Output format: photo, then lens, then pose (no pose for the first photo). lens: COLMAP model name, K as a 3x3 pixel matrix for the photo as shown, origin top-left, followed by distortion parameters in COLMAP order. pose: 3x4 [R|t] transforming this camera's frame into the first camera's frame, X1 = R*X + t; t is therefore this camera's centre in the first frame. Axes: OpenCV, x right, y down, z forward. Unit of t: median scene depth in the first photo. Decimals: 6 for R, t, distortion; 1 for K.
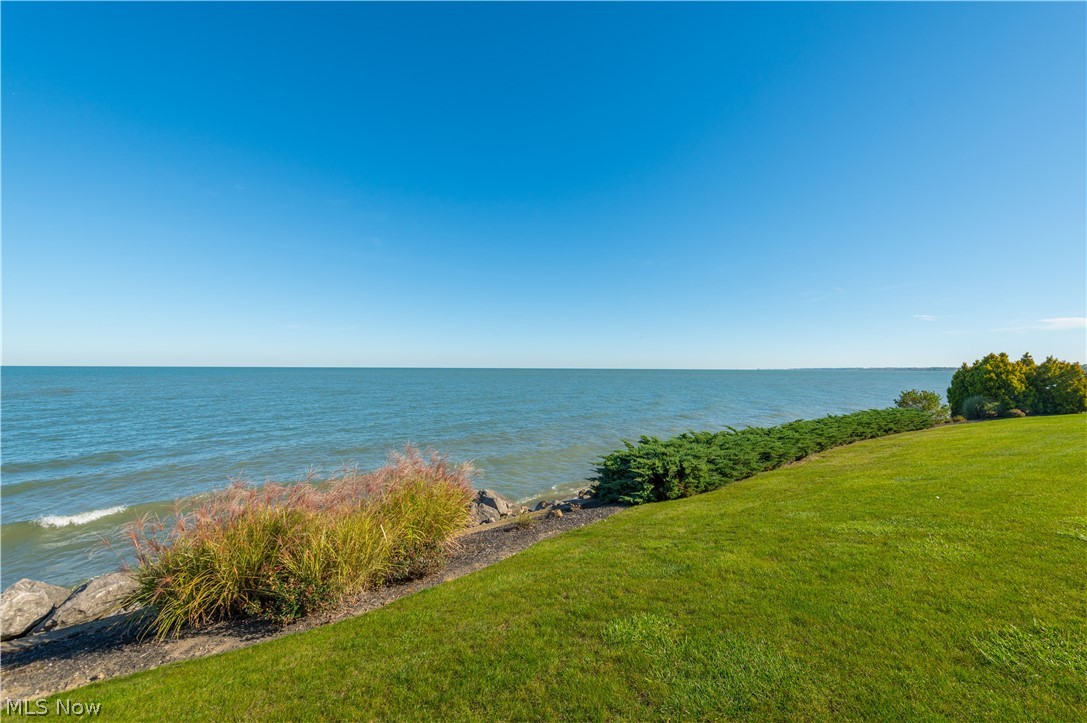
lens RADIAL K [[426.7, 0, 535.7], [0, 426.7, 360.1], [0, 0, 1]] dist [-0.000339, -0.000069]
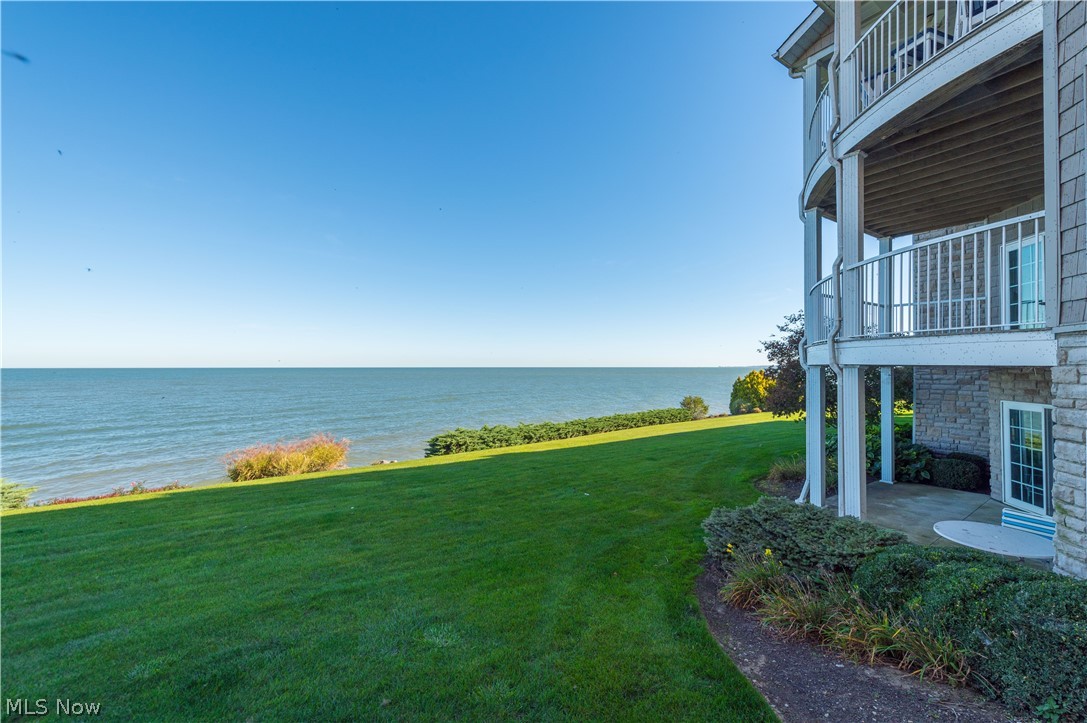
lens RADIAL K [[426.7, 0, 547.7], [0, 426.7, 364.2], [0, 0, 1]] dist [-0.000339, -0.000069]
pose [[0.994338, 0.000632, 0.106261, 0.343922], [-0.002559, 0.999835, 0.017995, -0.110723], [-0.106232, -0.018165, 0.994175, -0.732762]]
